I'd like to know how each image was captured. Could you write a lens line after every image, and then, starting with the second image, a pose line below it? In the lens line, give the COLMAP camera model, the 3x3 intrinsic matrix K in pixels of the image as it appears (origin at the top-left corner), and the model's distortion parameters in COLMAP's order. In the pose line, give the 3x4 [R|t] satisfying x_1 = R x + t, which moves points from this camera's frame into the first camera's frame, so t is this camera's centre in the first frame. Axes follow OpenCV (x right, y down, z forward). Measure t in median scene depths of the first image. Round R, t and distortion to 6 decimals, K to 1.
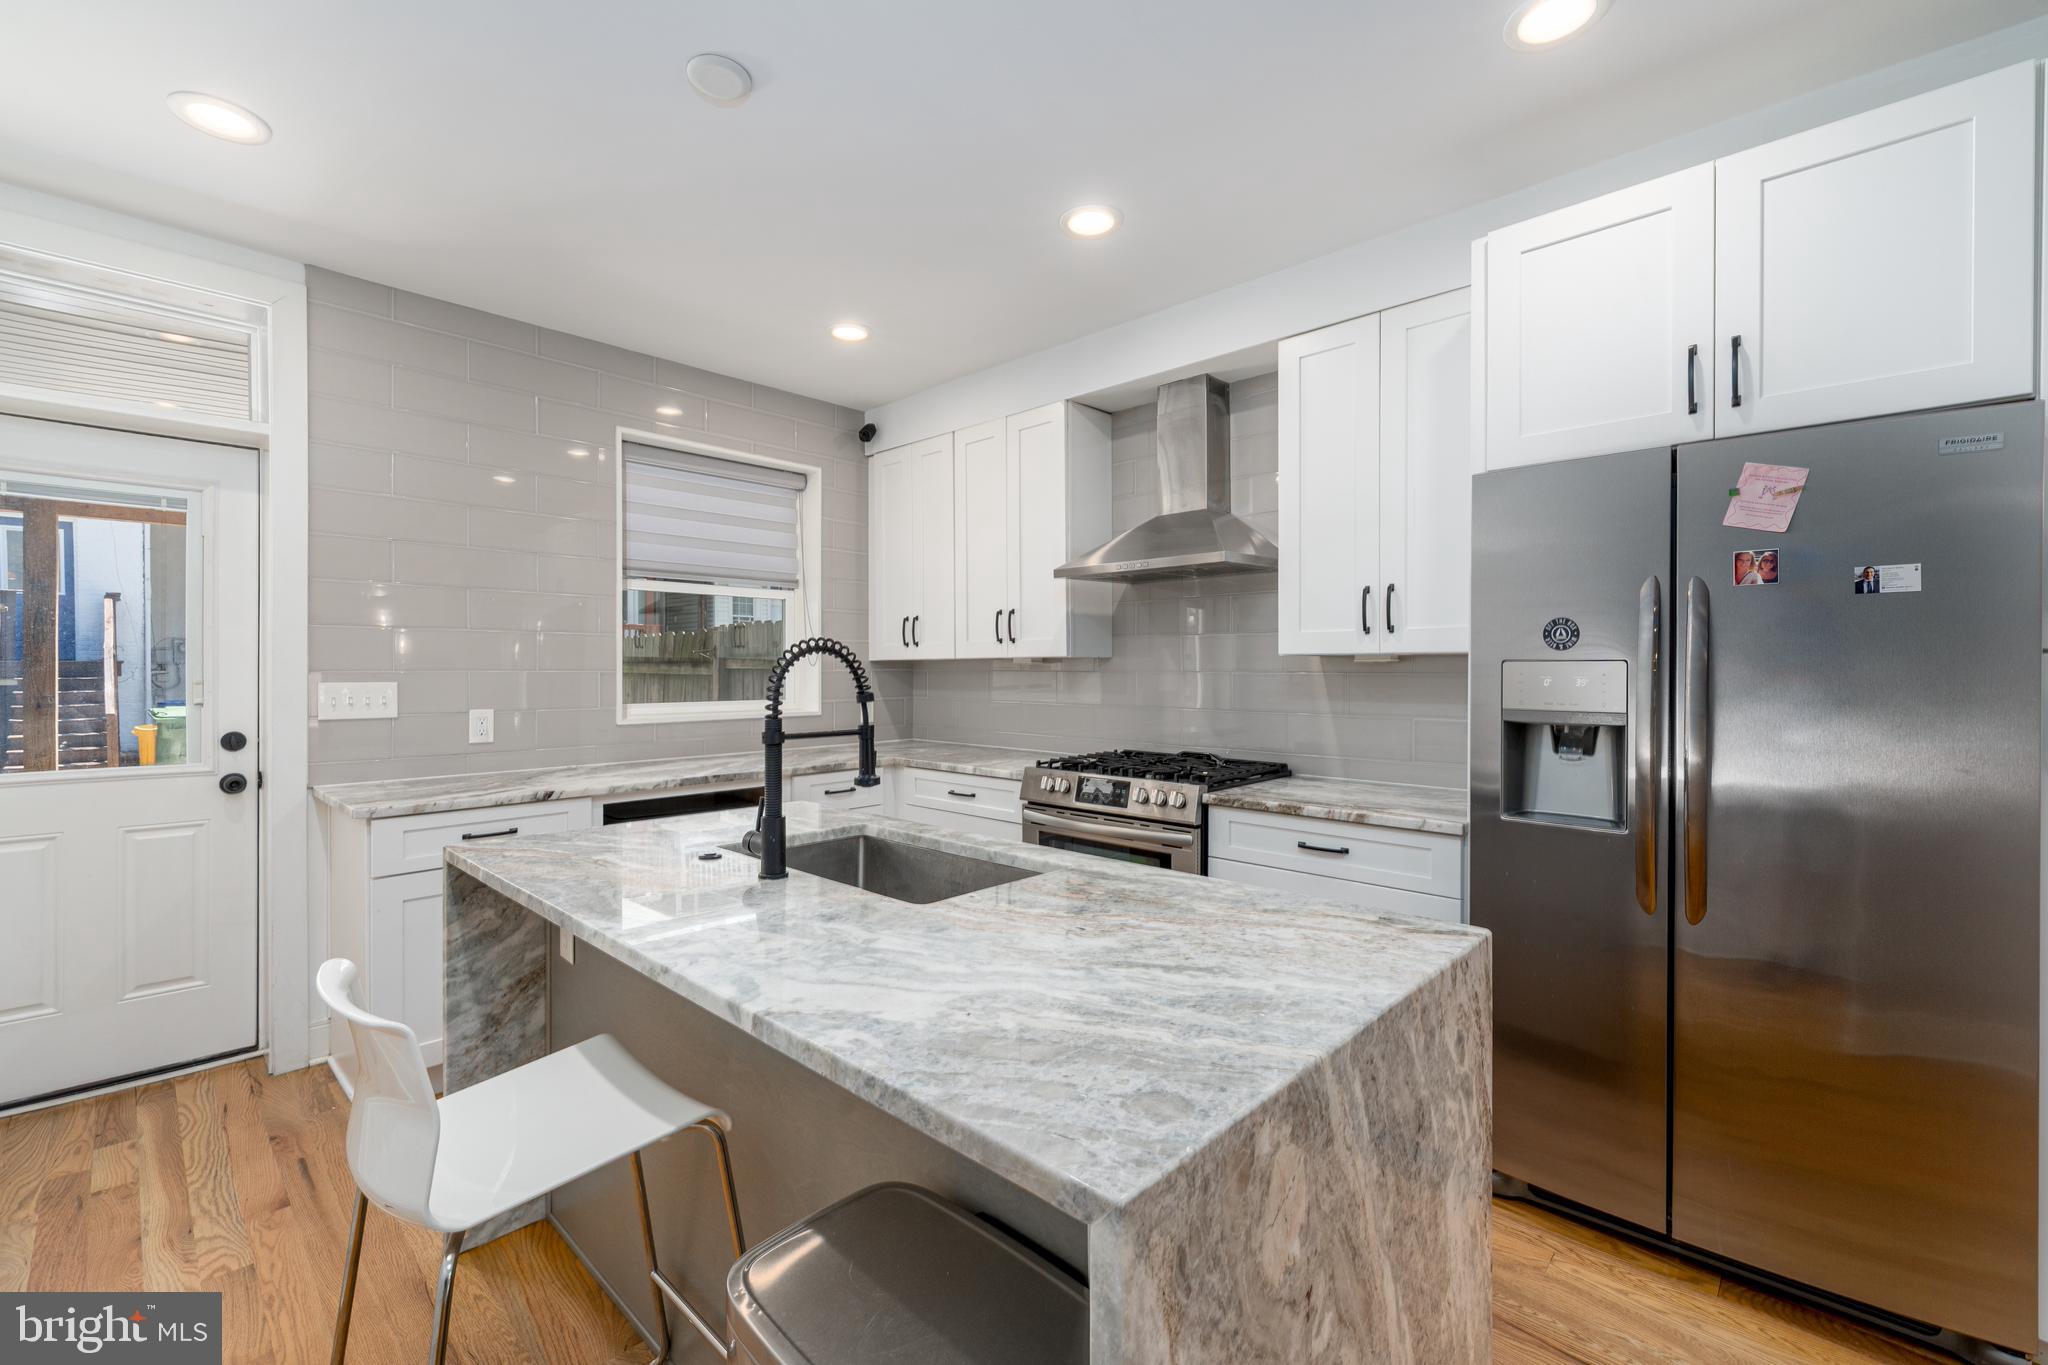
lens RADIAL K [[843.0, 0, 979.4], [0, 843.0, 673.6], [0, 0, 1]] dist [0.000794, -0.000109]
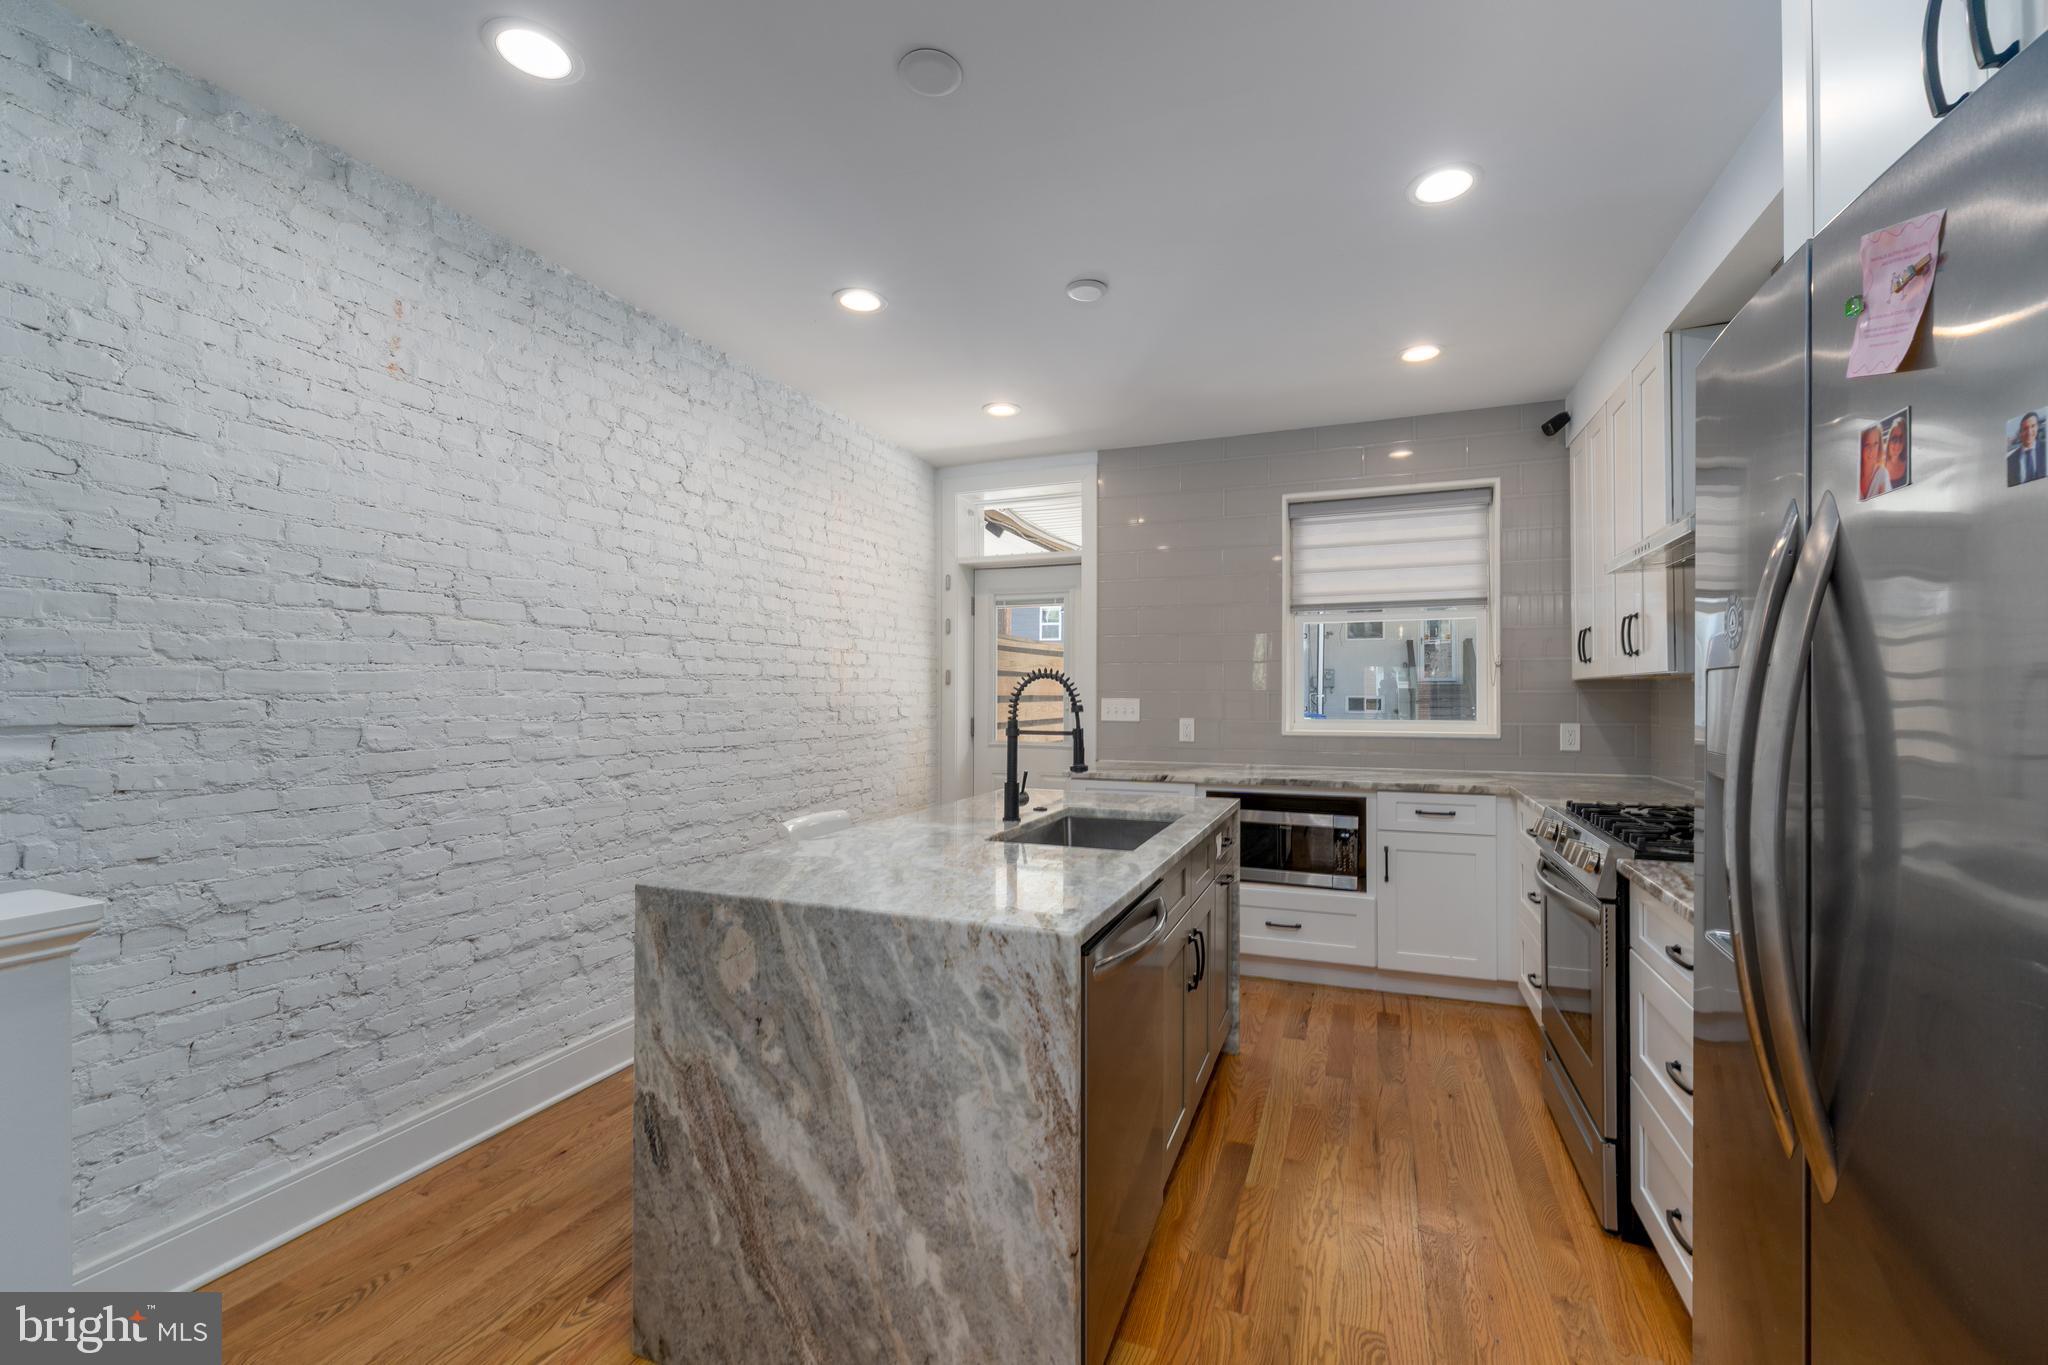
lens RADIAL K [[843.0, 0, 1069.4], [0, 843.0, 685.3], [0, 0, 1]] dist [0.000794, -0.000109]
pose [[0.415278, -0.008939, -0.909651, 0.940774], [-0.003238, 0.999931, -0.011305, 0.004447], [0.909689, 0.007640, 0.415220, 0.332835]]
